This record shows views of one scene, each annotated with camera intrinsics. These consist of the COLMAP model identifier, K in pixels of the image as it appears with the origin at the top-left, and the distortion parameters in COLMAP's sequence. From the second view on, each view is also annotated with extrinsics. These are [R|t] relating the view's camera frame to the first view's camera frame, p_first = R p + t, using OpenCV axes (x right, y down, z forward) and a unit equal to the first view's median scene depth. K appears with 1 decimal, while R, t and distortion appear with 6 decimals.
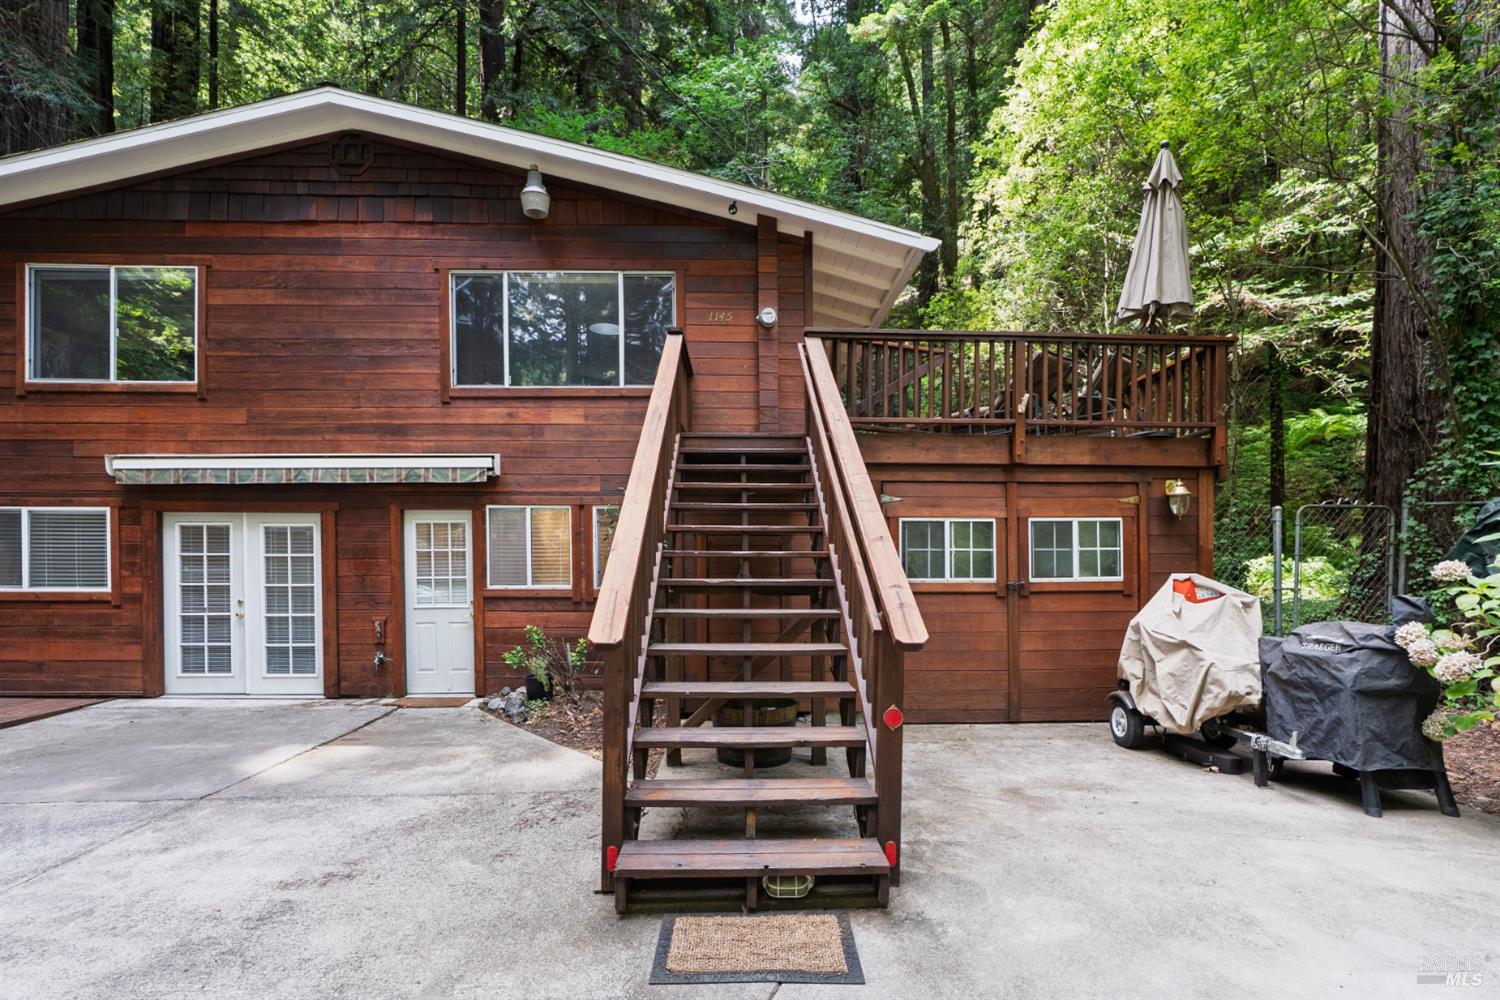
lens RADIAL K [[712.1, 0, 742.2], [0, 712.1, 581.4], [0, 0, 1]] dist [-0.001025, 0.000619]
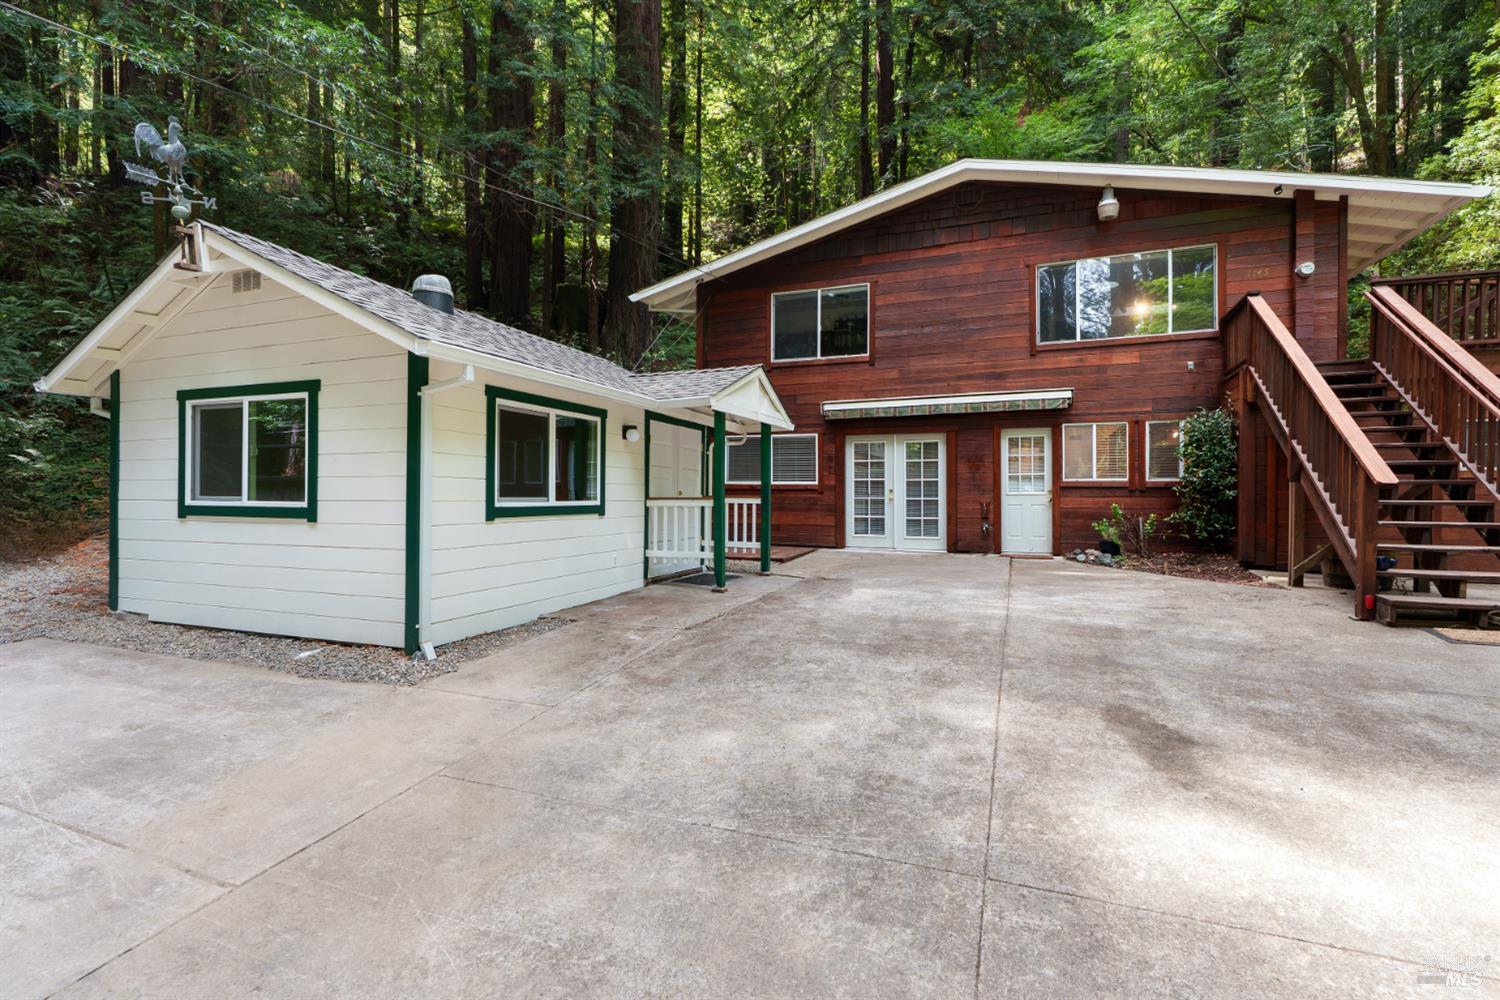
lens RADIAL K [[680.9, 0, 750.0], [0, 680.9, 500.0], [0, 0, 1]] dist [-0.001215, 0.000964]
pose [[0.915885, 0.007082, -0.401379, -0.398778], [-0.007937, 0.999968, -0.000467, 0.055661], [0.401363, 0.003614, 0.915912, -0.540781]]
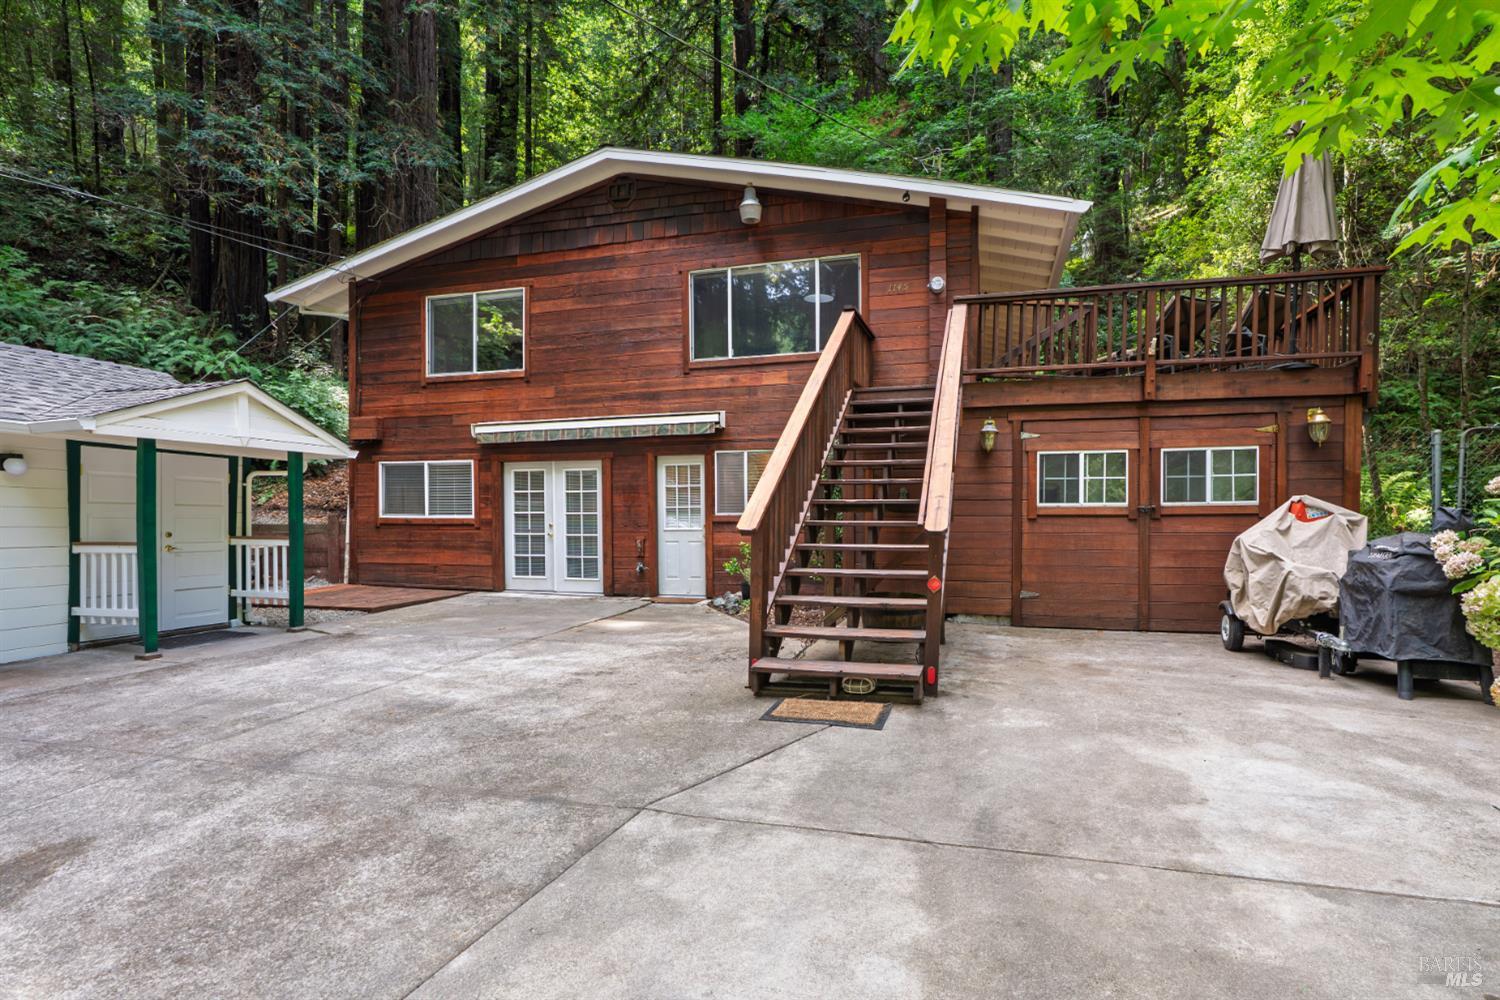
lens RADIAL K [[725.8, 0, 779.3], [0, 725.8, 531.5], [0, 0, 1]] dist [-0.002212, 0.000506]
pose [[0.954664, 0.004988, -0.297644, 0.150240], [-0.002777, 0.999965, 0.007850, 0.029316], [0.297673, -0.006667, 0.954645, -0.231157]]
